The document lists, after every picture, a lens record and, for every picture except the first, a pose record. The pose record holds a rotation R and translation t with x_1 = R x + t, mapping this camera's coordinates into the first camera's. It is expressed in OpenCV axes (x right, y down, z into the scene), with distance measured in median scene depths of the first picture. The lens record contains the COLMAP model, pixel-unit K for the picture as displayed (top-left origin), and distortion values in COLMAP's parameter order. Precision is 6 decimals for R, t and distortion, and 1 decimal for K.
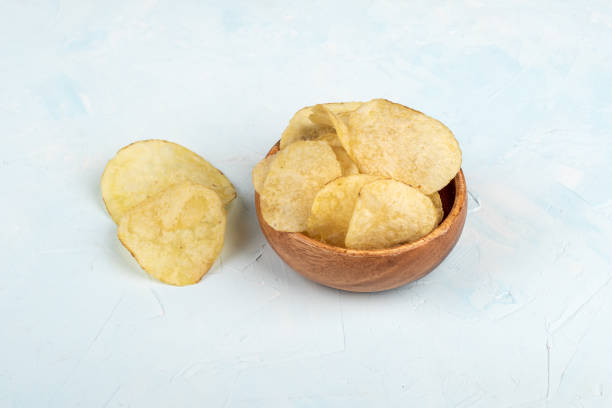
lens RADIAL K [[1066.6, 0, 305.7], [0, 1066.6, 204.0], [0, 0, 1]] dist [-0.074994, 0.000000]
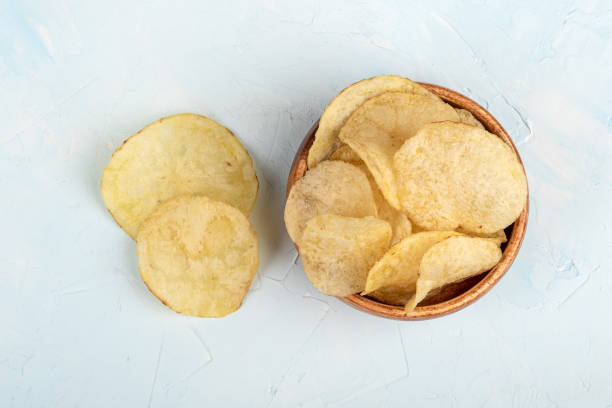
lens RADIAL K [[1066.6, 0, 306.6], [0, 1066.6, 203.9], [0, 0, 1]] dist [-0.074994, 0.000000]
pose [[0.989671, -0.143319, -0.003213, -0.027642], [0.120898, 0.822381, 0.555944, -0.510816], [-0.077035, -0.550590, 0.831214, 0.283785]]
